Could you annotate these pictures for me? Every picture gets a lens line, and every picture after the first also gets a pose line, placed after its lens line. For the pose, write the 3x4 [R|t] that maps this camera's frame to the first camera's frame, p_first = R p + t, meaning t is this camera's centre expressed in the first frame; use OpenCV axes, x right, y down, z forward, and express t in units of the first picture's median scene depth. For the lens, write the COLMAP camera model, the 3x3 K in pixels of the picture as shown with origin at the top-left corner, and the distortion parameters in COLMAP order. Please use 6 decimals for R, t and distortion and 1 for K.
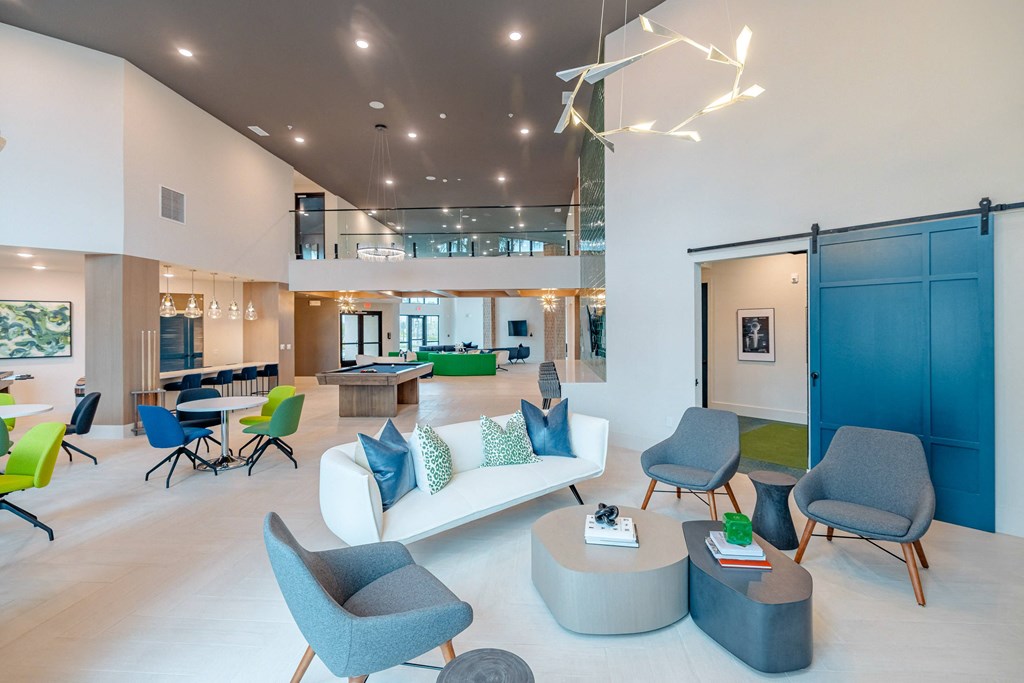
lens RADIAL K [[447.2, 0, 513.8], [0, 447.2, 352.9], [0, 0, 1]] dist [0.001541, 0.000028]
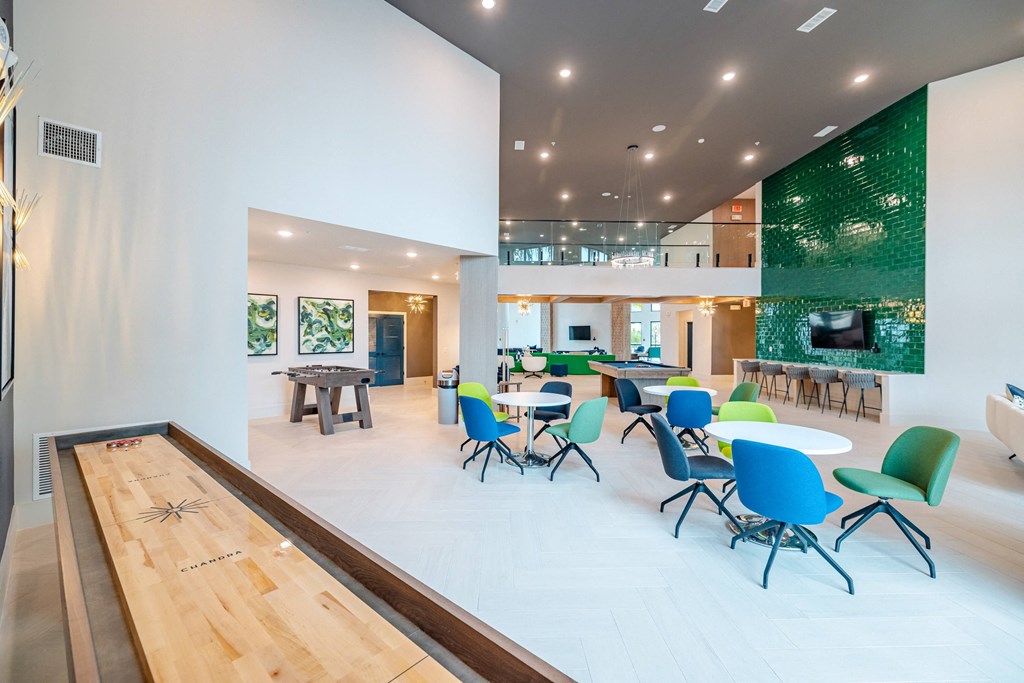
lens RADIAL K [[425.4, 0, 509.5], [0, 425.4, 338.0], [0, 0, 1]] dist [0.002087, -0.000009]
pose [[0.997069, 0.012861, 0.075422, -0.714158], [-0.009492, 0.998948, -0.044854, 0.015181], [-0.075919, 0.044006, 0.996142, -0.010925]]
